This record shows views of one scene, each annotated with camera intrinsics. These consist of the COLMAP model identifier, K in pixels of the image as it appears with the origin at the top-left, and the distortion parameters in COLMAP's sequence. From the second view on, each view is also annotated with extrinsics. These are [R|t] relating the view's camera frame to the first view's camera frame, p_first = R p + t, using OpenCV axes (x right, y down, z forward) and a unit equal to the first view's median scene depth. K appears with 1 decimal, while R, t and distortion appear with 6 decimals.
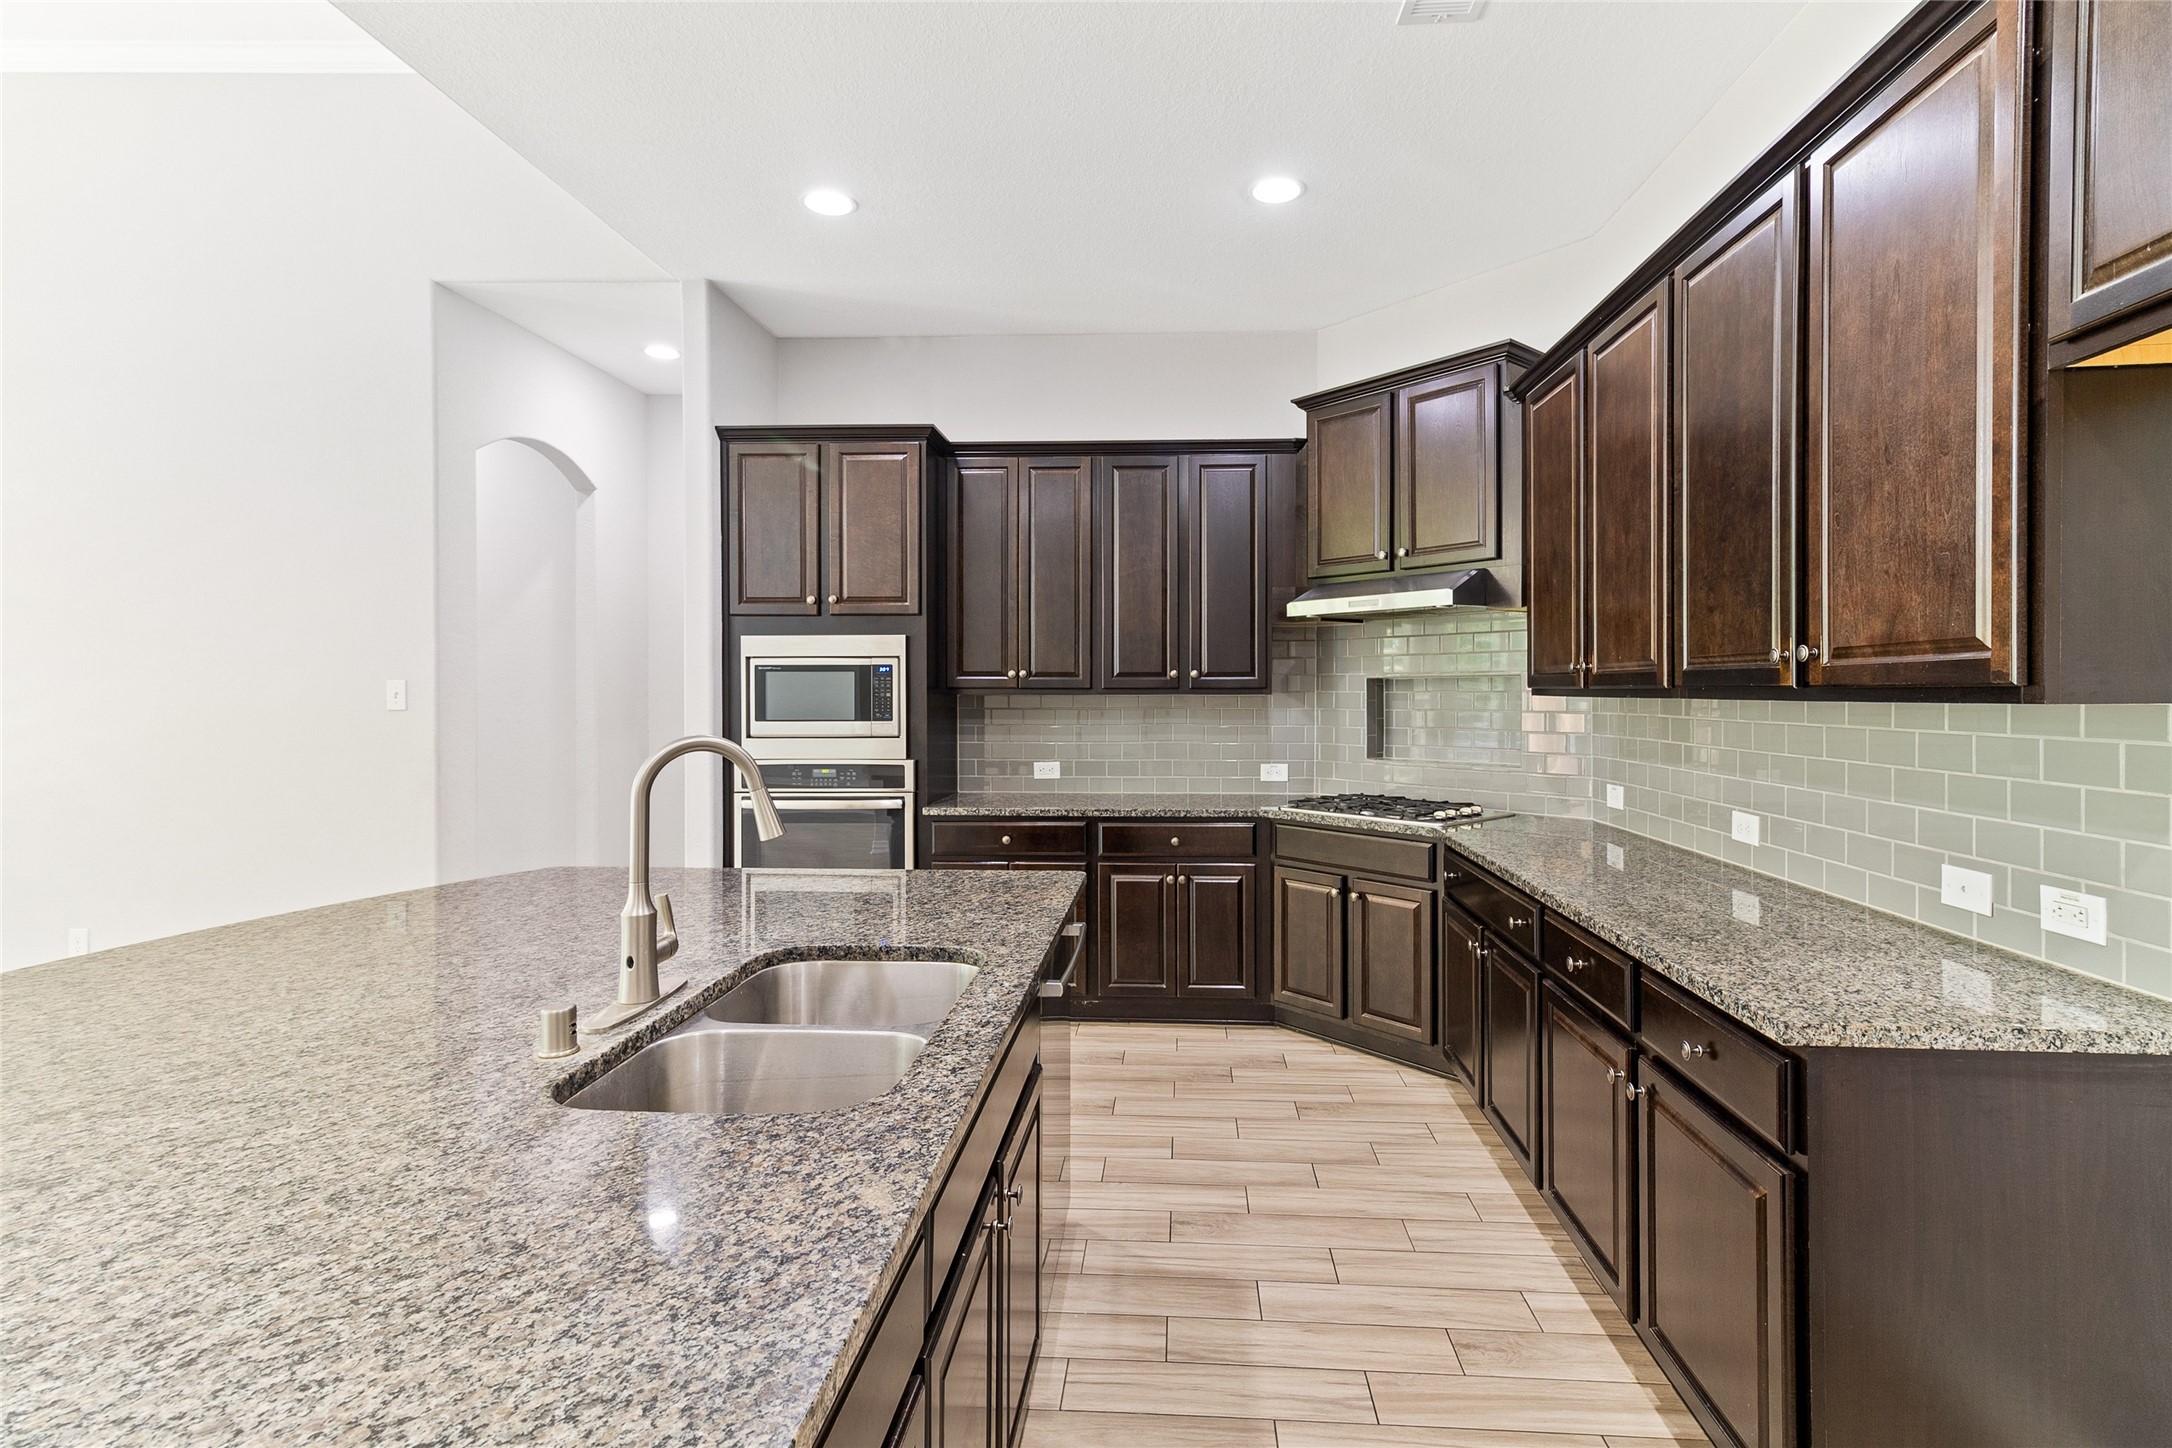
lens RADIAL K [[964.2, 0, 1091.2], [0, 964.2, 702.4], [0, 0, 1]] dist [0.018419, 0.000064]
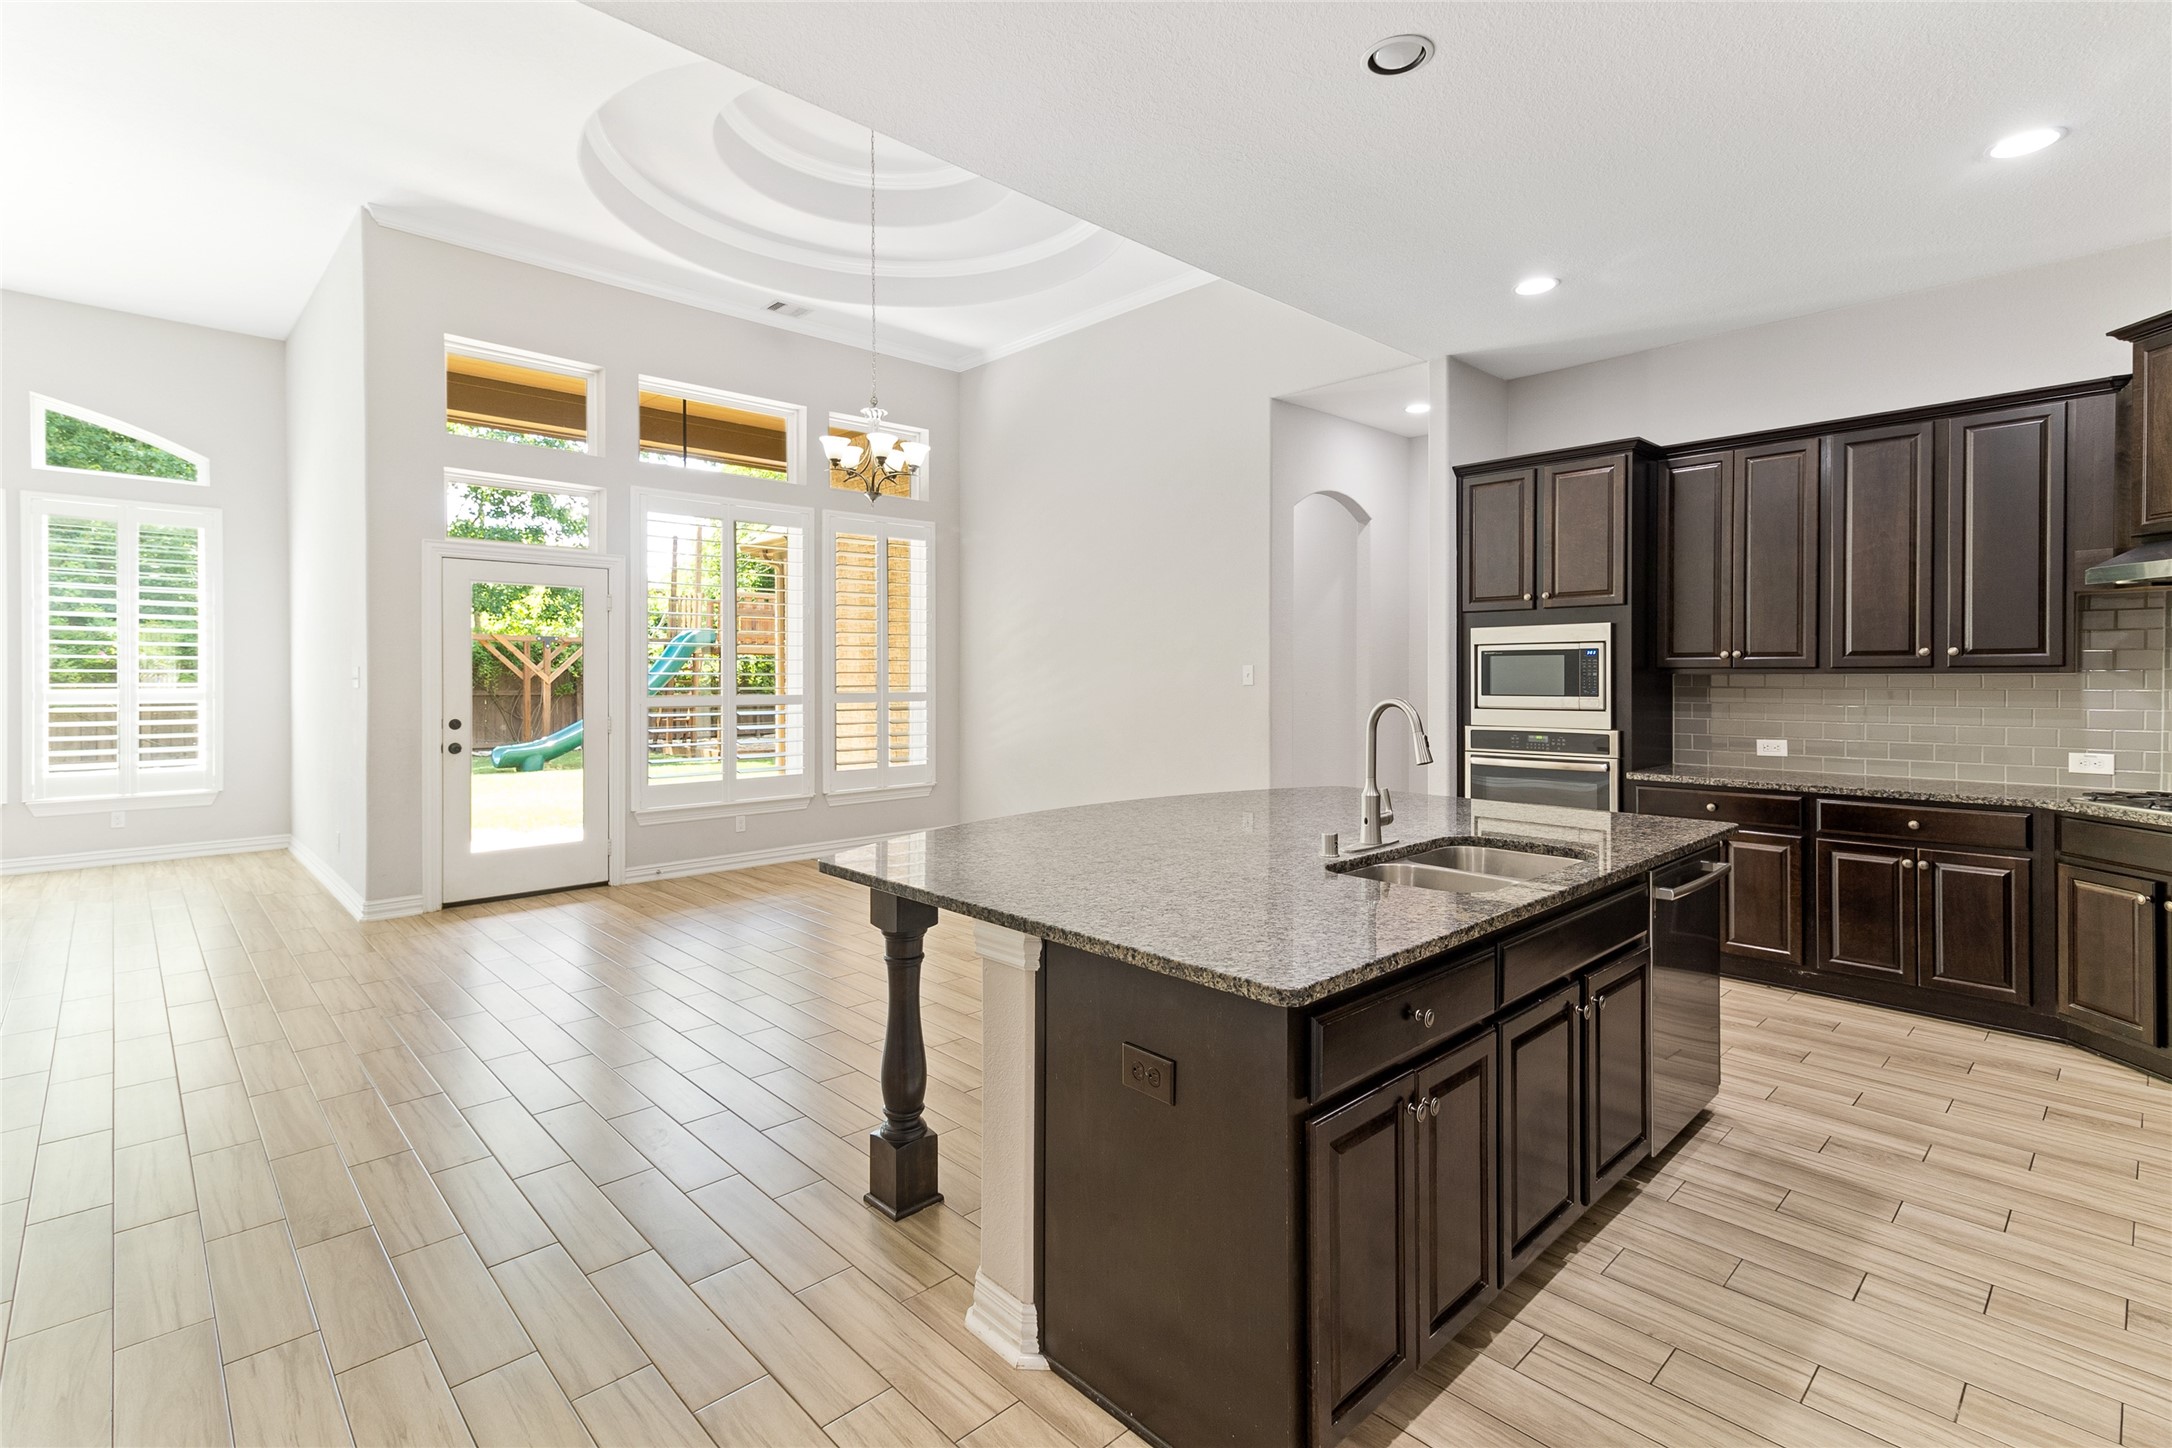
lens RADIAL K [[1017.1, 0, 1083.6], [0, 1017.1, 680.4], [0, 0, 1]] dist [0.021978, 0.000299]
pose [[0.720271, 0.001975, -0.693690, 0.203162], [-0.004421, 0.999989, -0.001744, 0.004429], [0.693678, 0.004323, 0.720272, -0.323230]]
